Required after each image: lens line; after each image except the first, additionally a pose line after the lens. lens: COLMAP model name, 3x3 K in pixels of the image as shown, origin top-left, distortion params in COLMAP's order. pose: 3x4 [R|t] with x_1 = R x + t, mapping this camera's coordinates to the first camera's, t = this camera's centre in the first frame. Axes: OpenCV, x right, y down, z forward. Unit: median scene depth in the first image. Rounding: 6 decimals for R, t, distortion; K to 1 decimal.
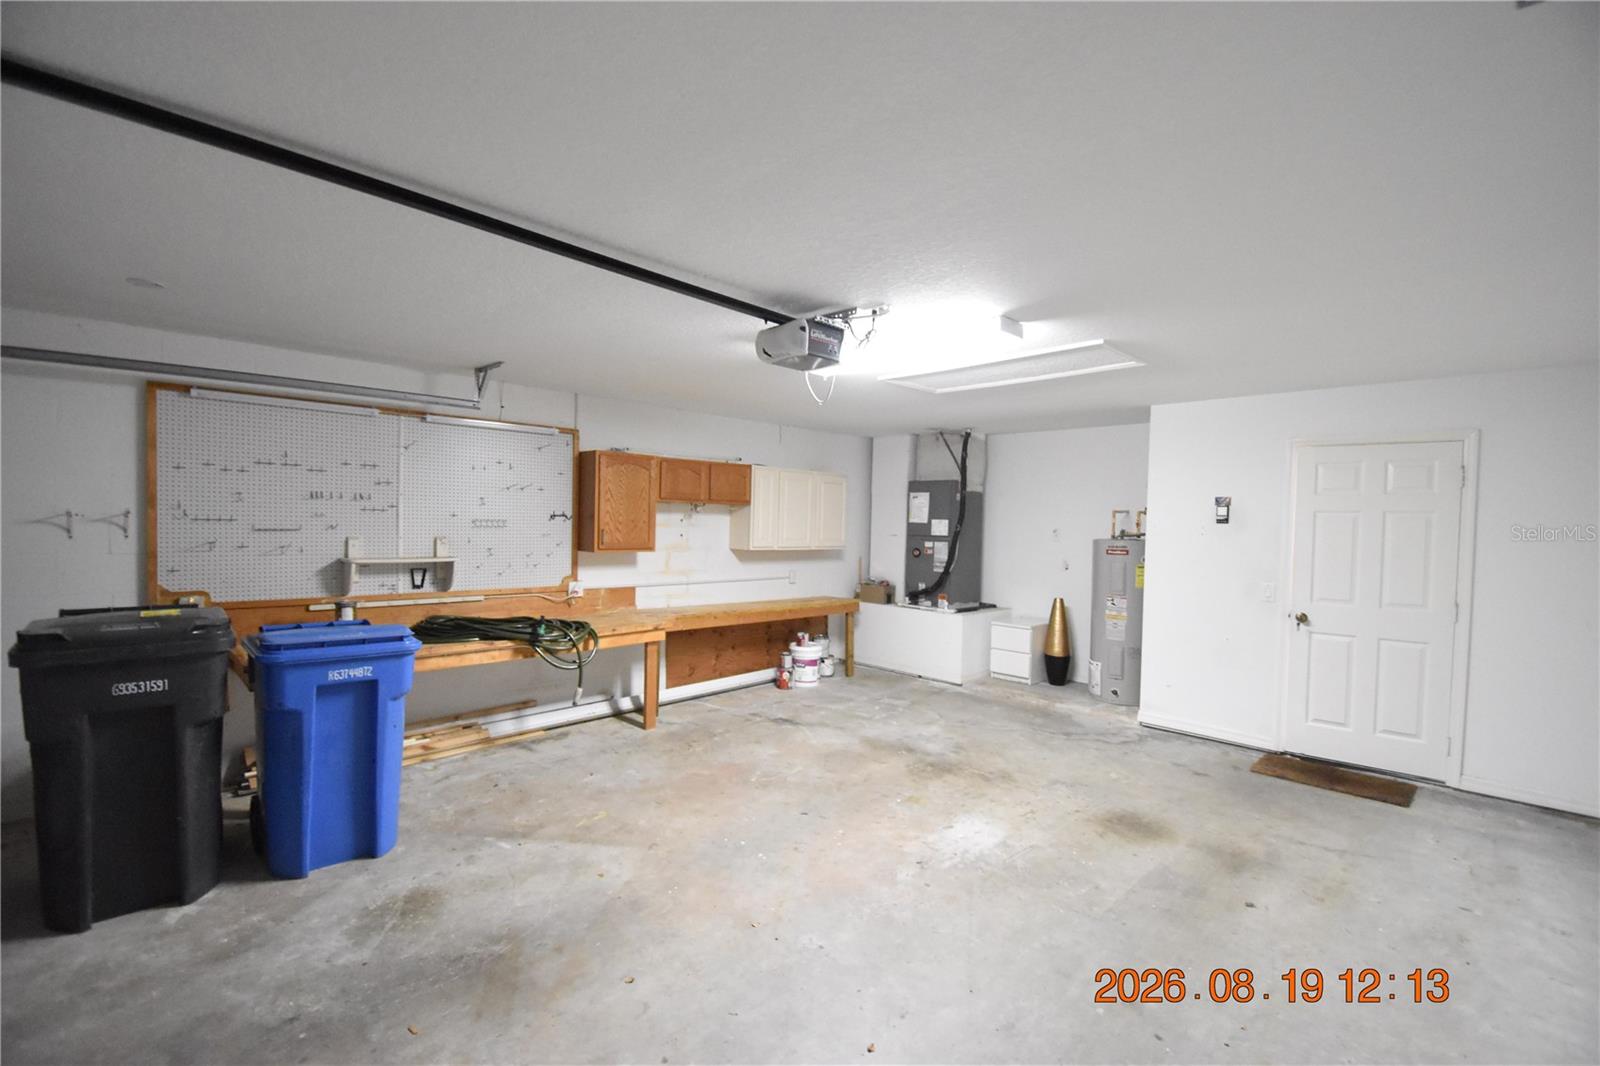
lens RADIAL K [[700.8, 0, 792.8], [0, 700.8, 537.0], [0, 0, 1]] dist [0.008864, -0.011388]
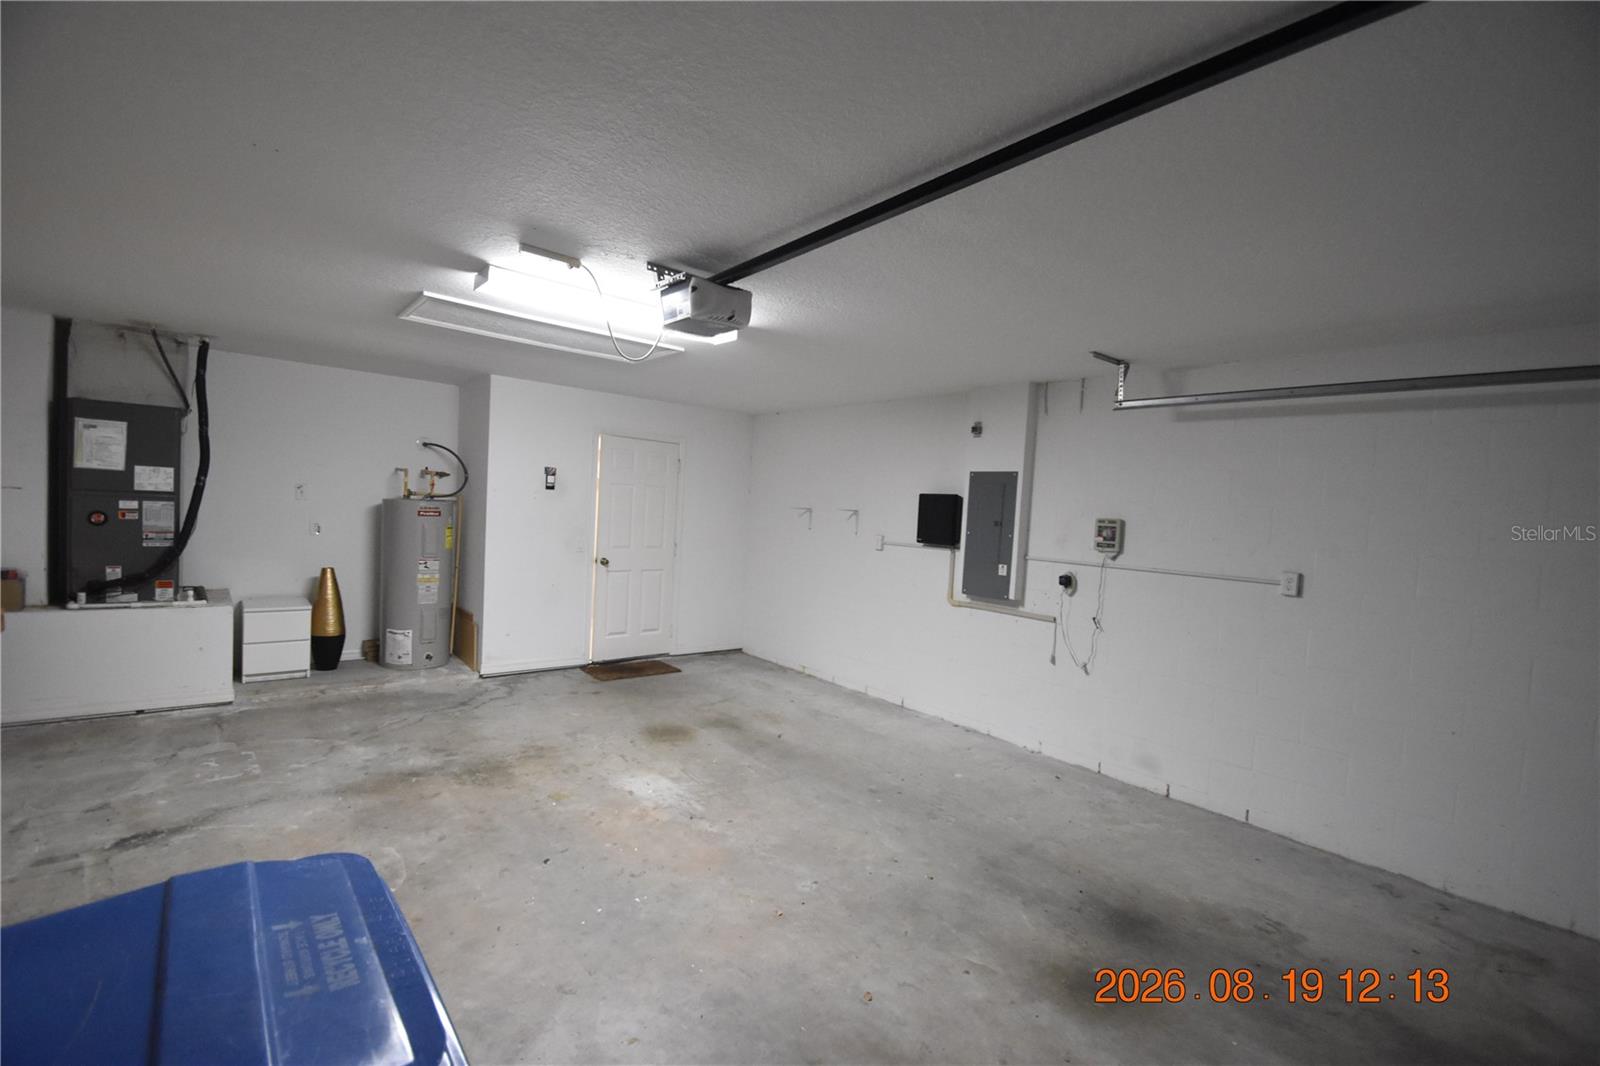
lens RADIAL K [[700.8, 0, 792.0], [0, 700.8, 535.4], [0, 0, 1]] dist [0.008864, -0.011388]
pose [[0.075611, -0.055884, 0.995570, -0.585810], [-0.029528, 0.997865, 0.058256, -0.024480], [-0.996700, -0.033802, 0.073799, 0.534429]]
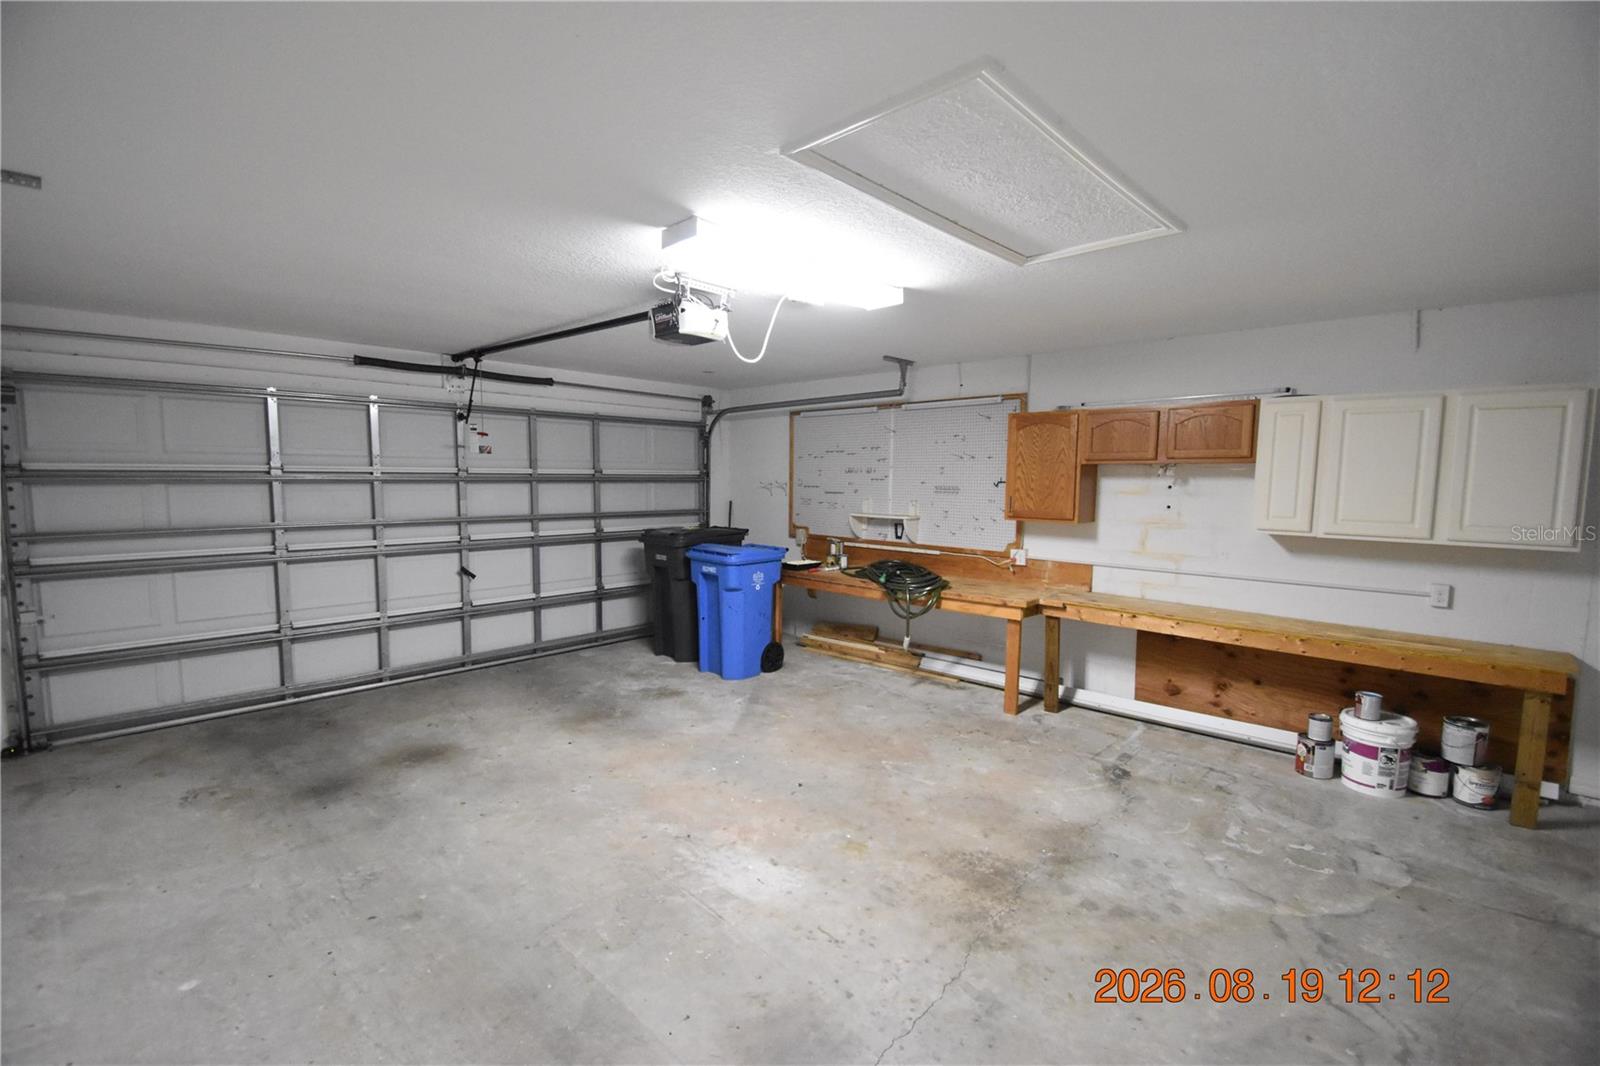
lens RADIAL K [[700.8, 0, 791.6], [0, 700.8, 536.3], [0, 0, 1]] dist [0.008864, -0.011388]
pose [[0.032233, 0.064090, -0.997423, 0.762723], [-0.033789, 0.997441, 0.062999, -0.007127], [0.998909, 0.031672, 0.034316, 0.748813]]
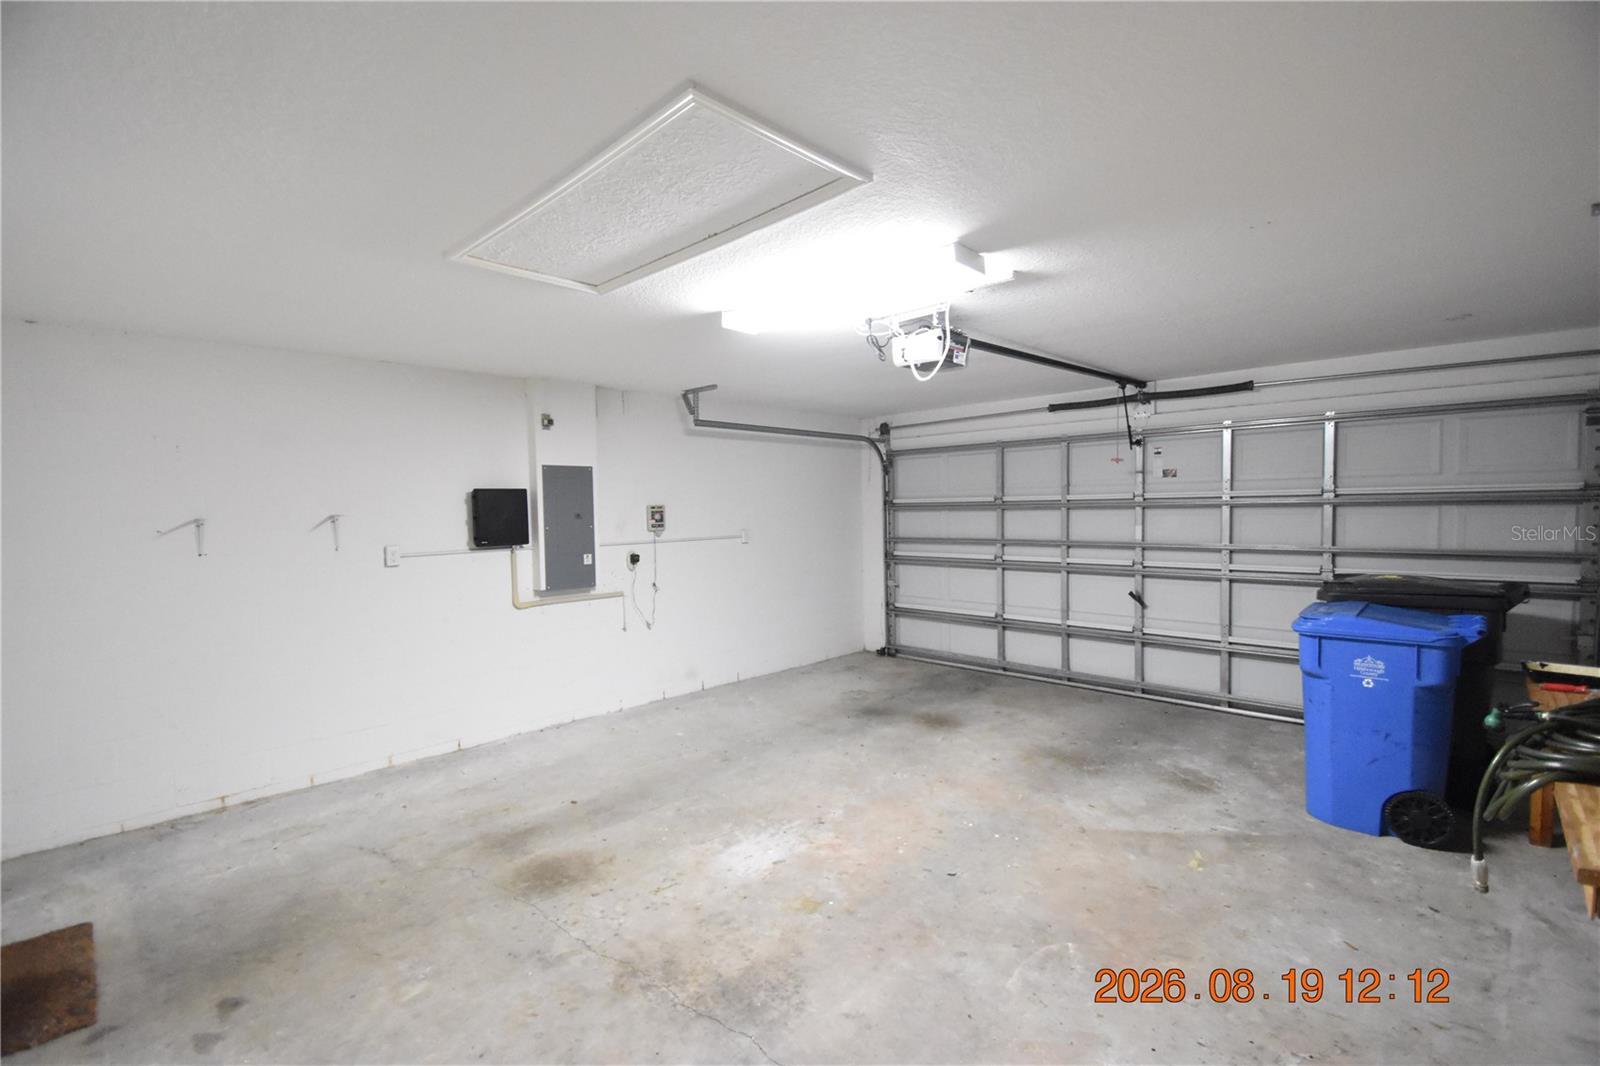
lens RADIAL K [[700.8, 0, 792.2], [0, 700.8, 535.2], [0, 0, 1]] dist [0.008864, -0.011388]
pose [[-0.999577, -0.002296, -0.028985, 0.176527], [-0.004237, 0.997739, 0.067072, -0.035271], [0.028765, 0.067167, -0.997327, 1.401350]]
